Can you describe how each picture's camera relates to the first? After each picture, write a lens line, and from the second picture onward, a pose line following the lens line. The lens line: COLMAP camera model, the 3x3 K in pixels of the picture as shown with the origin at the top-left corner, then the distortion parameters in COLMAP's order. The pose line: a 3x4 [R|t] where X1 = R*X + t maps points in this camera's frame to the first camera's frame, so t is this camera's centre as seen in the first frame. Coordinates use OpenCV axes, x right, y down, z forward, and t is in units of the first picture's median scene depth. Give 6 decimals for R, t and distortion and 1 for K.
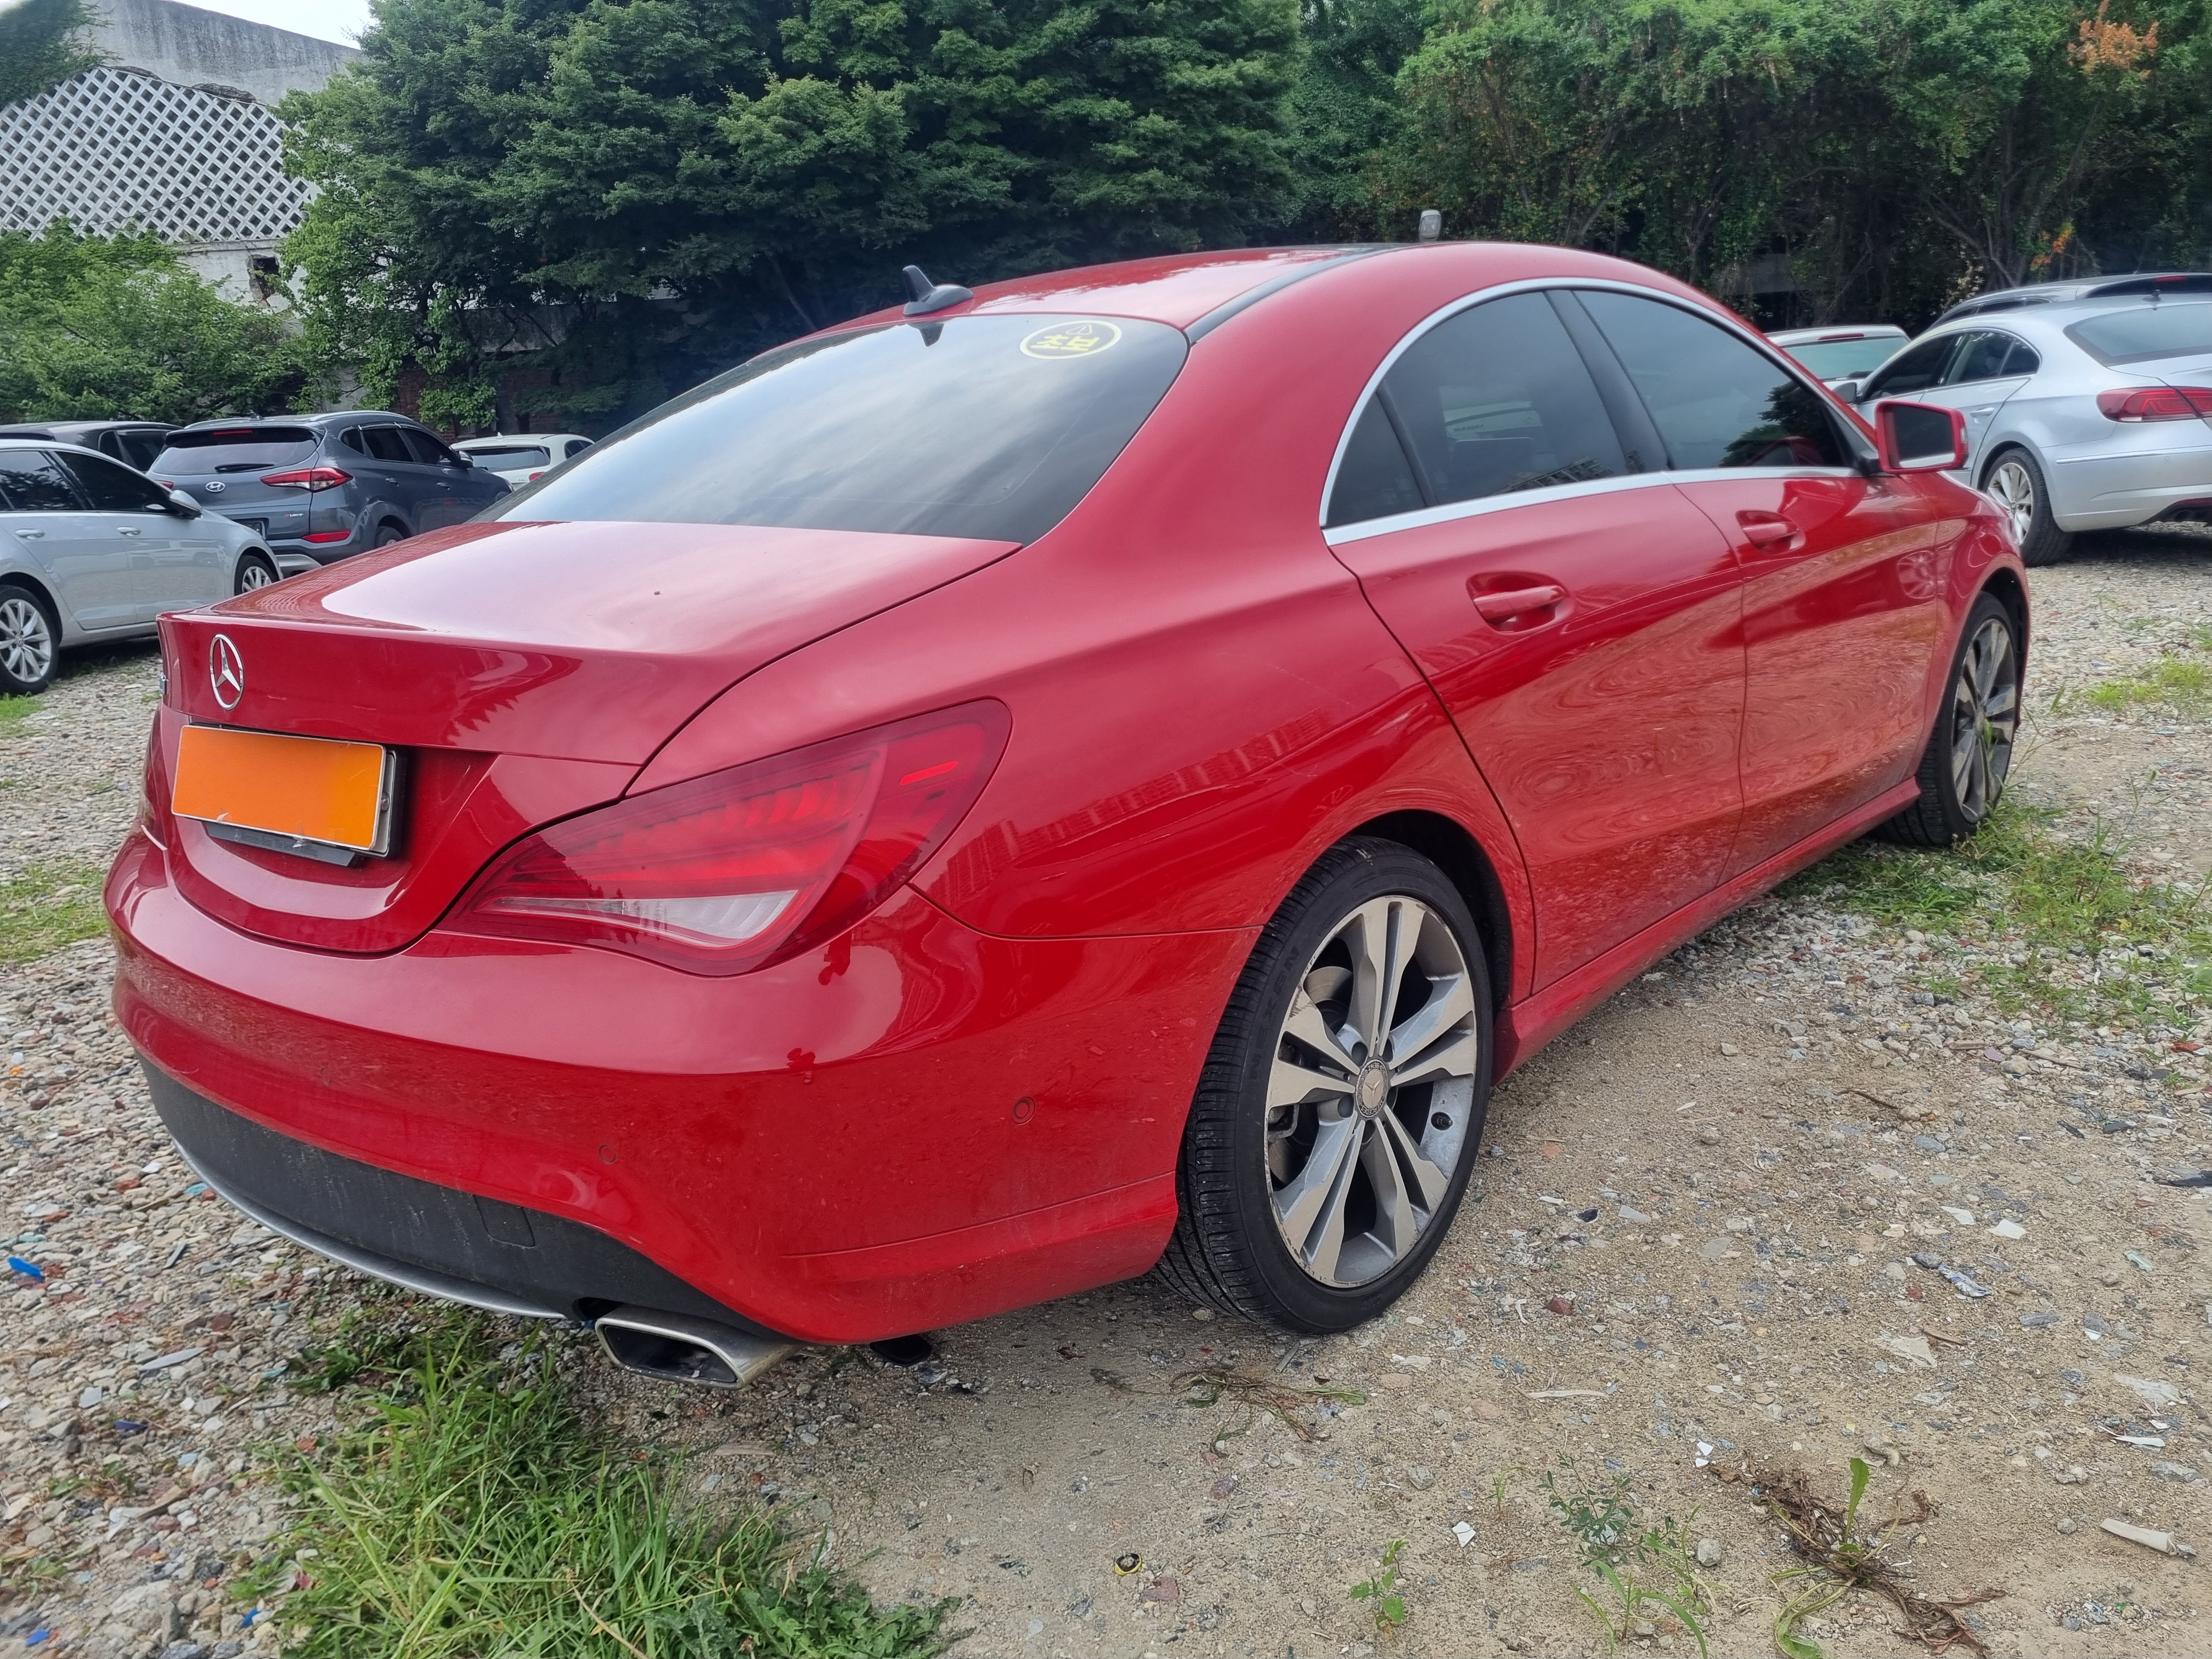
lens RADIAL K [[1684.1, 0, 1135.1], [0, 1684.1, 822.2], [0, 0, 1]] dist [0.074231, -0.057993]
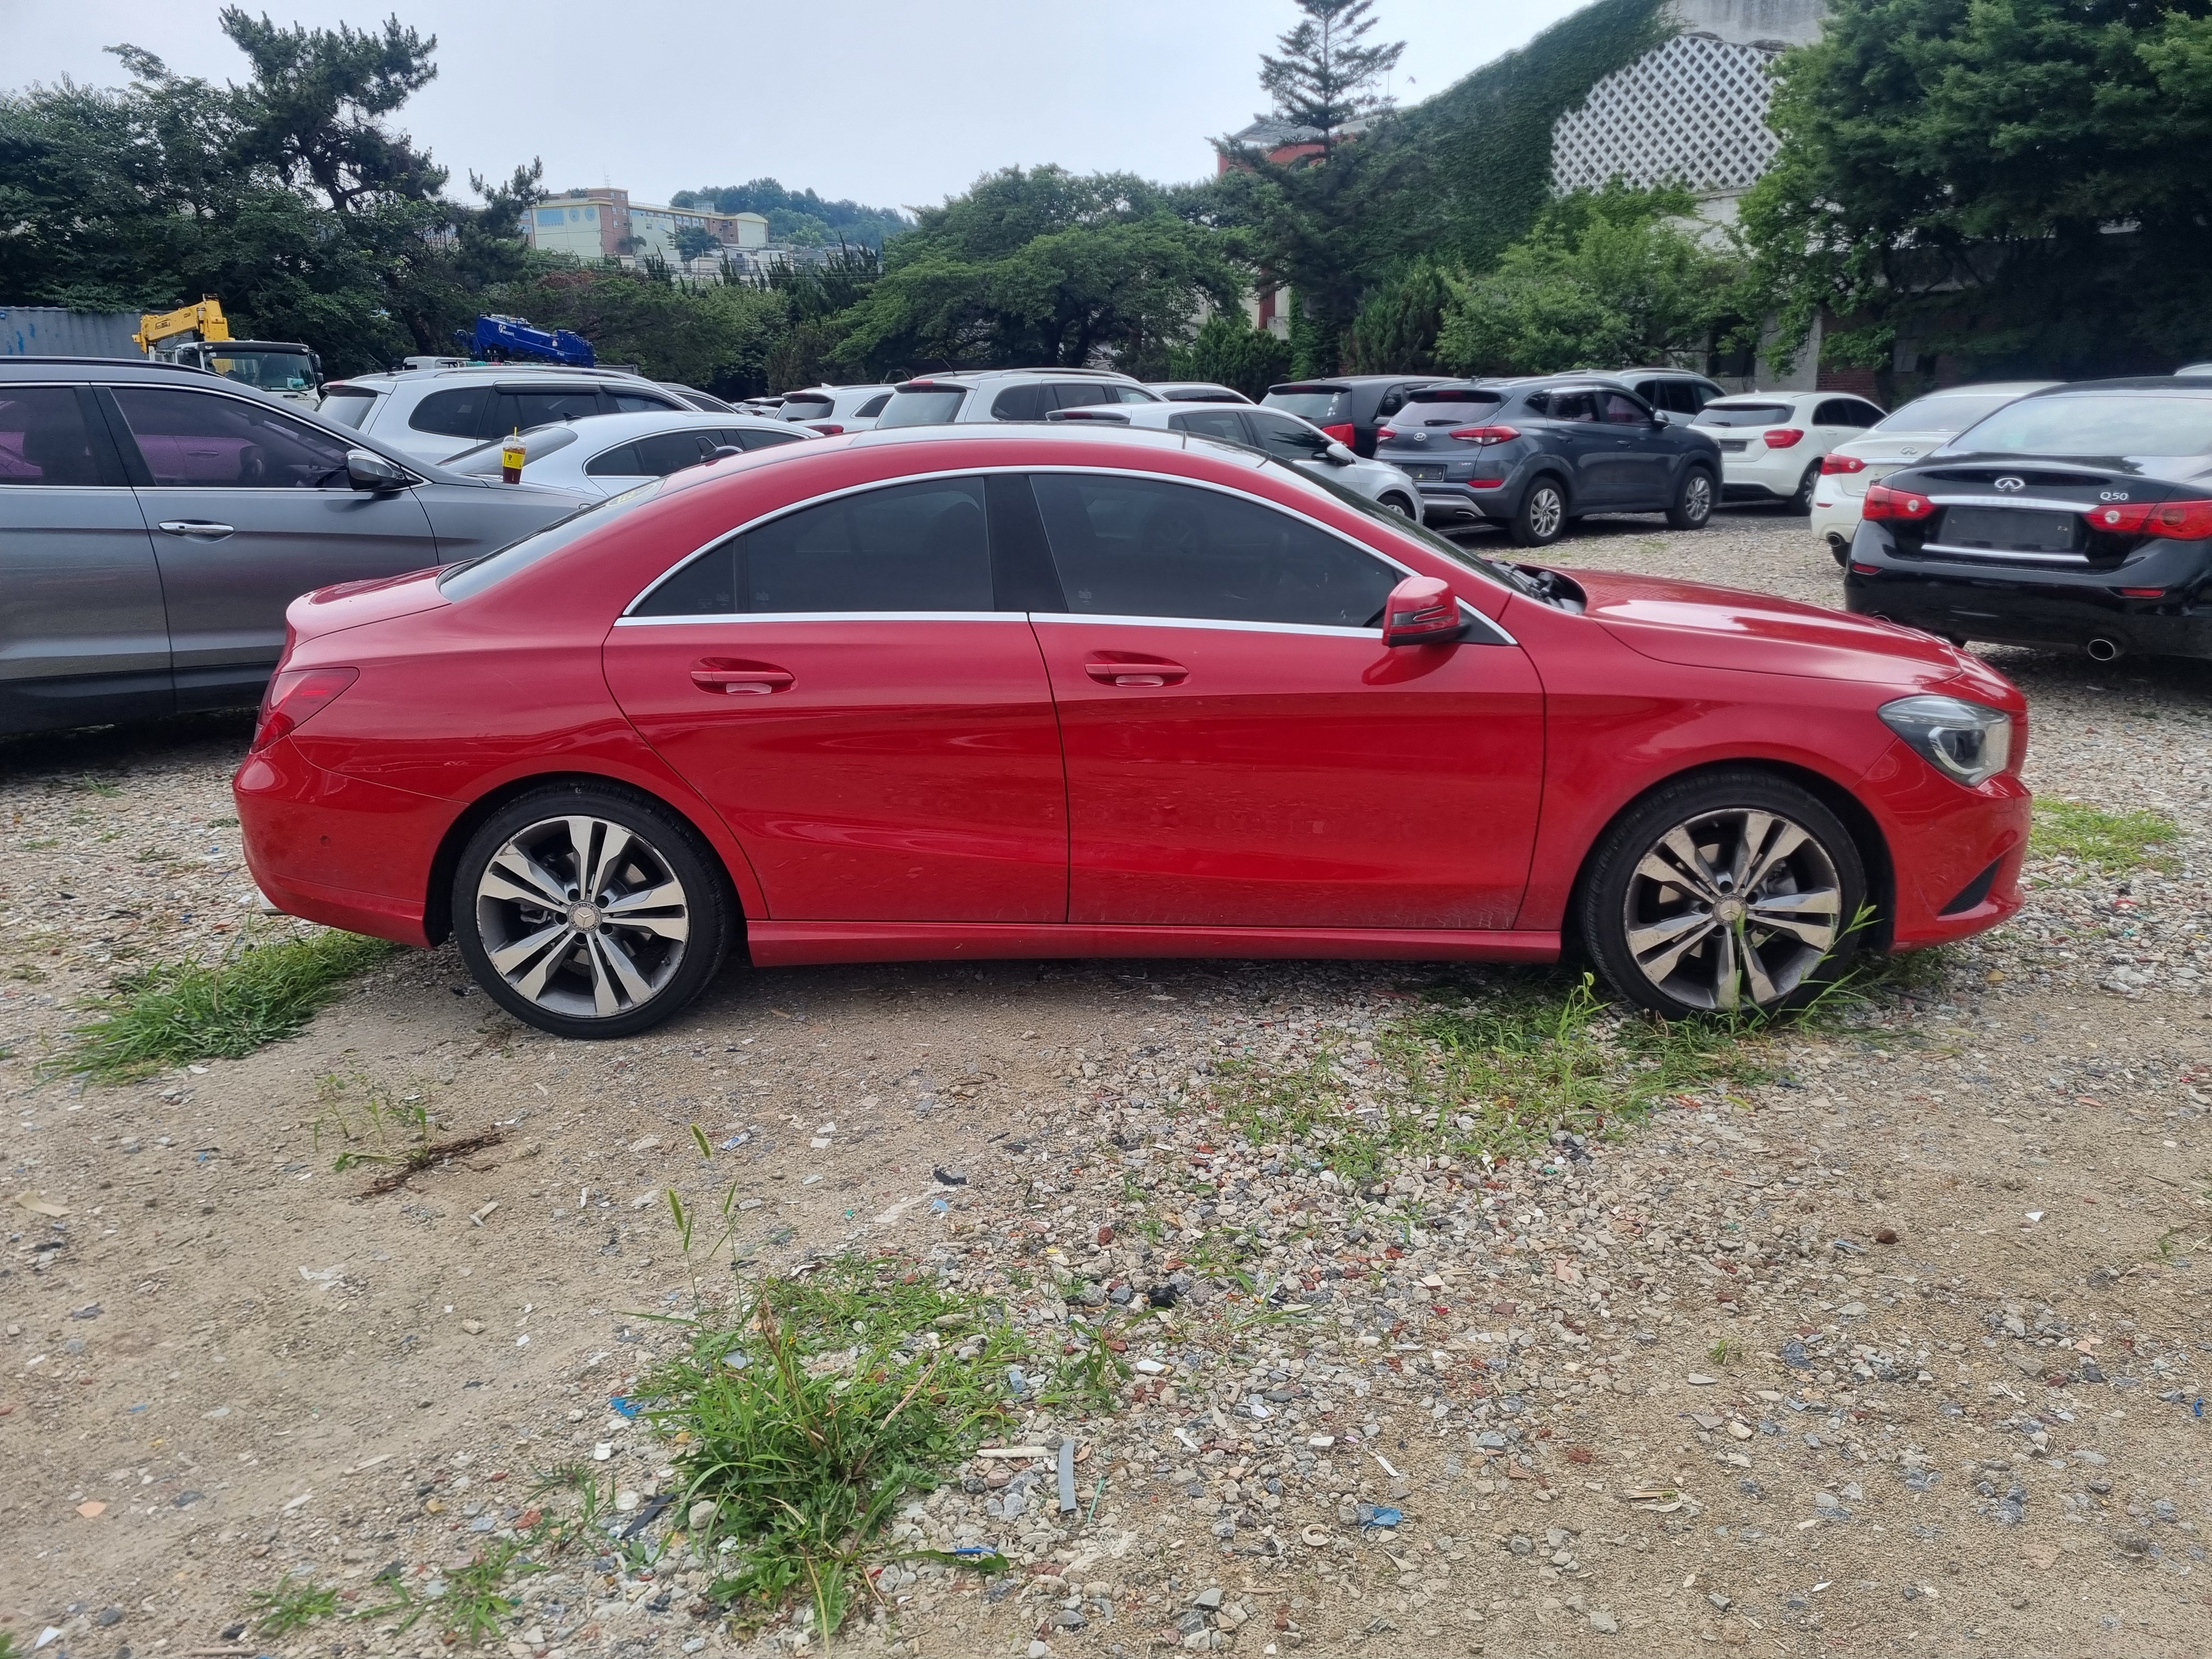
lens RADIAL K [[1684.1, 0, 1135.1], [0, 1684.1, 822.2], [0, 0, 1]] dist [0.074231, -0.057993]
pose [[0.628706, 0.245058, -0.738021, 0.175306], [-0.206797, 0.967563, 0.145110, -0.031738], [0.749642, 0.061389, 0.658990, 0.020743]]
